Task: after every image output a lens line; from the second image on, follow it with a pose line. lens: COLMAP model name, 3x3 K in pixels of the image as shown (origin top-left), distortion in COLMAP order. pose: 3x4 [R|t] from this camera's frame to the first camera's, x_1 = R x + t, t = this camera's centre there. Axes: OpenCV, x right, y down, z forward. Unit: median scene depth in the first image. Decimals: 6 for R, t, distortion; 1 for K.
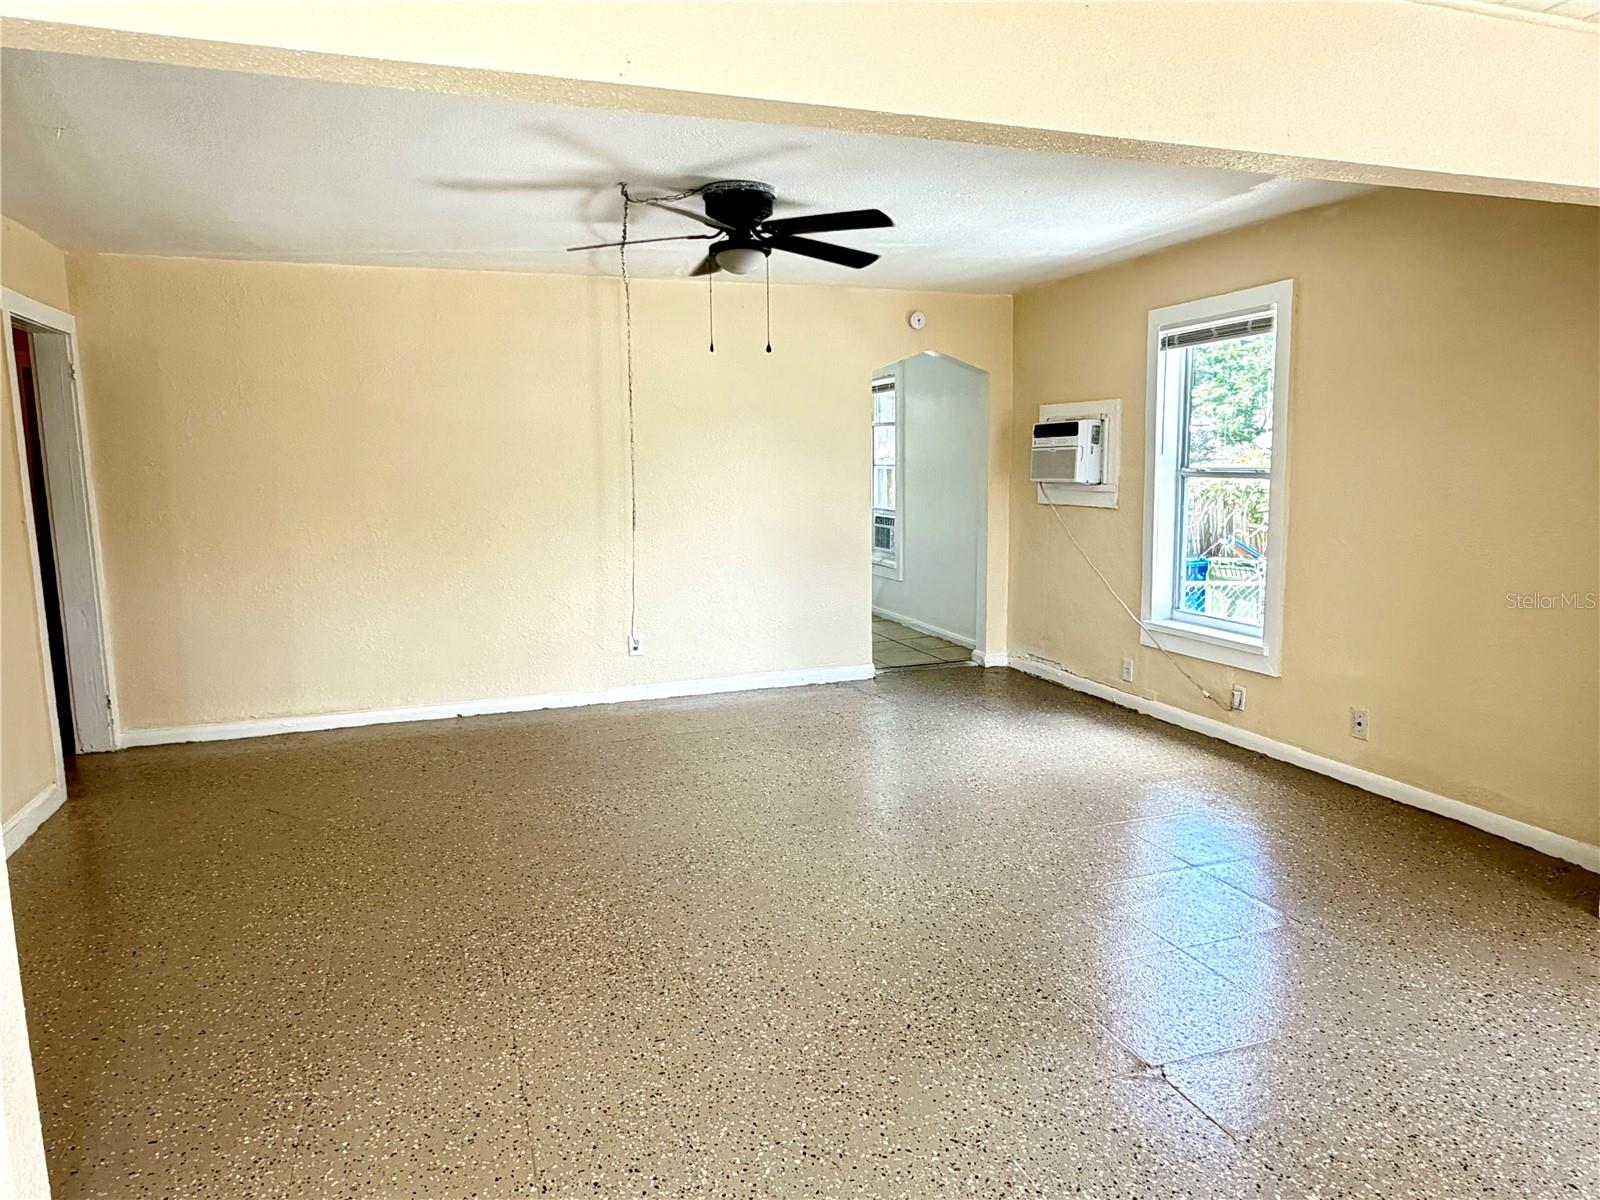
lens RADIAL K [[1032.8, 0, 800.0], [0, 1032.8, 600.0], [0, 0, 1]] dist [-0.005093, 0.000294]
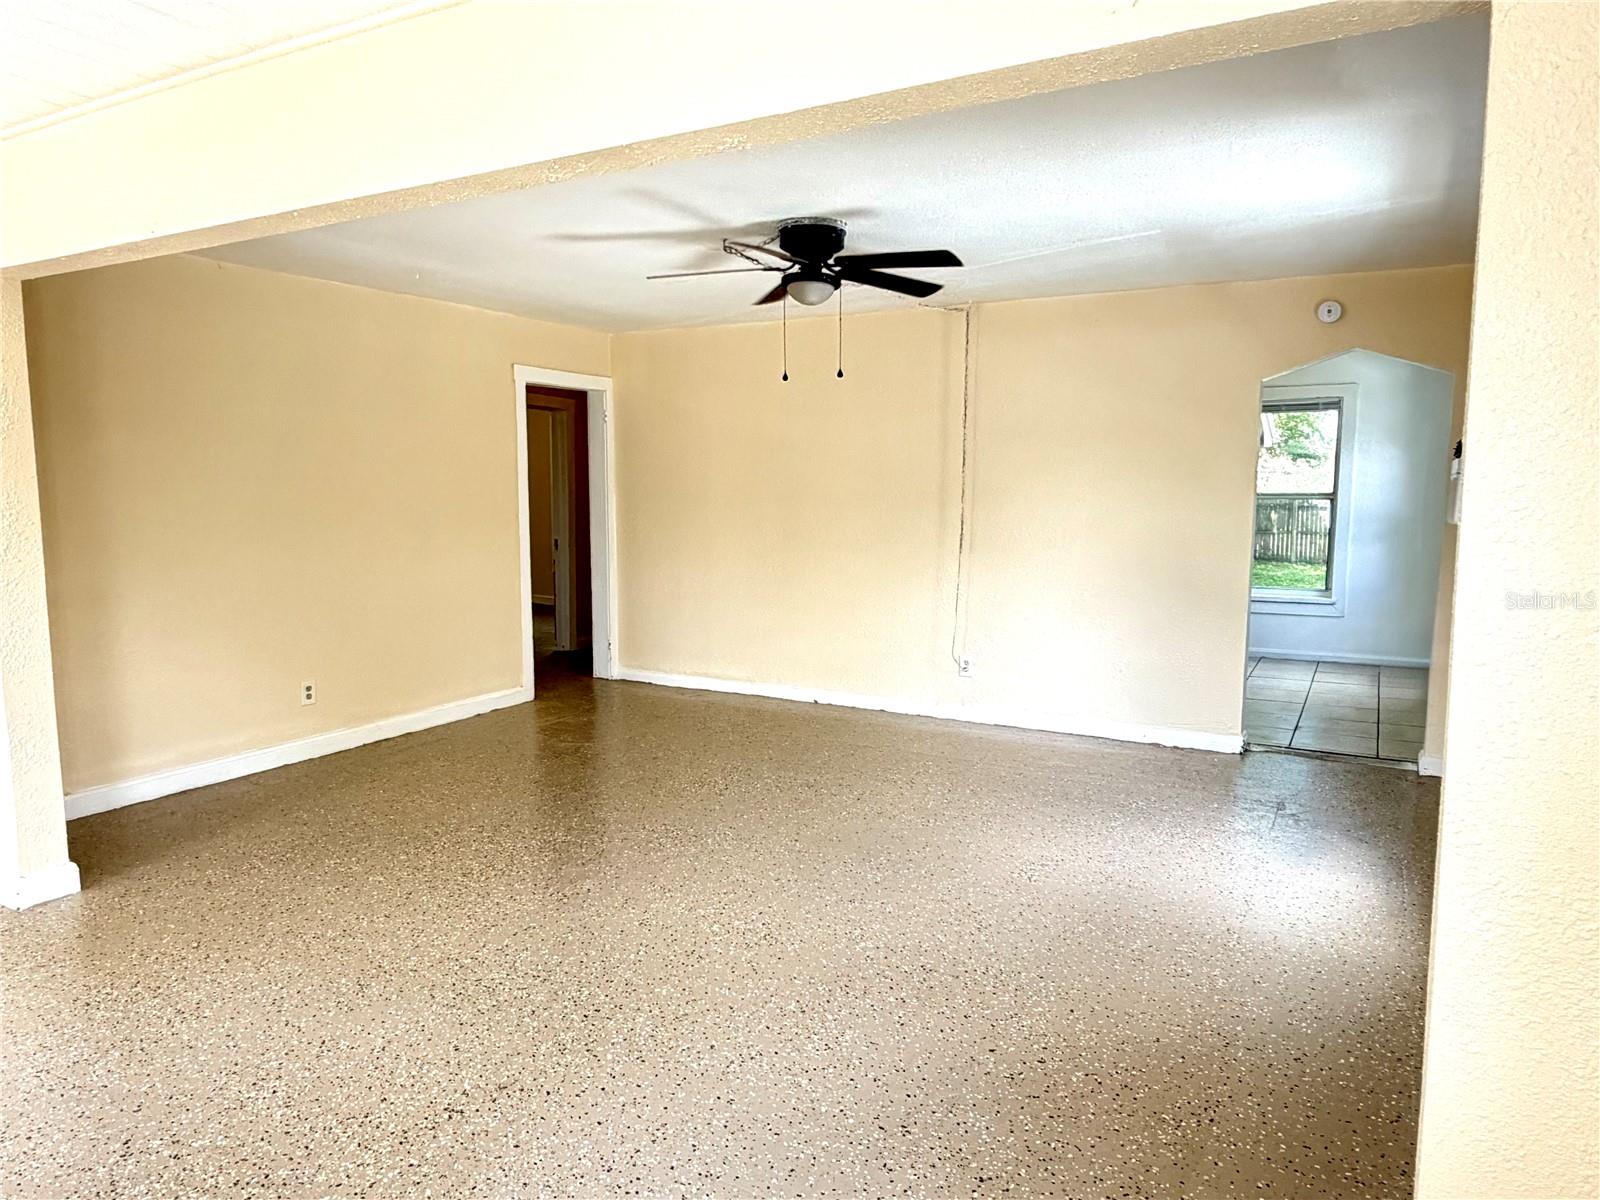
lens RADIAL K [[1032.8, 0, 800.0], [0, 1032.8, 600.0], [0, 0, 1]] dist [-0.005093, 0.000294]
pose [[0.657211, 0.103032, -0.746631, 0.741968], [-0.117091, 0.992543, 0.033899, -0.055062], [0.744555, 0.065145, 0.664374, 0.308663]]
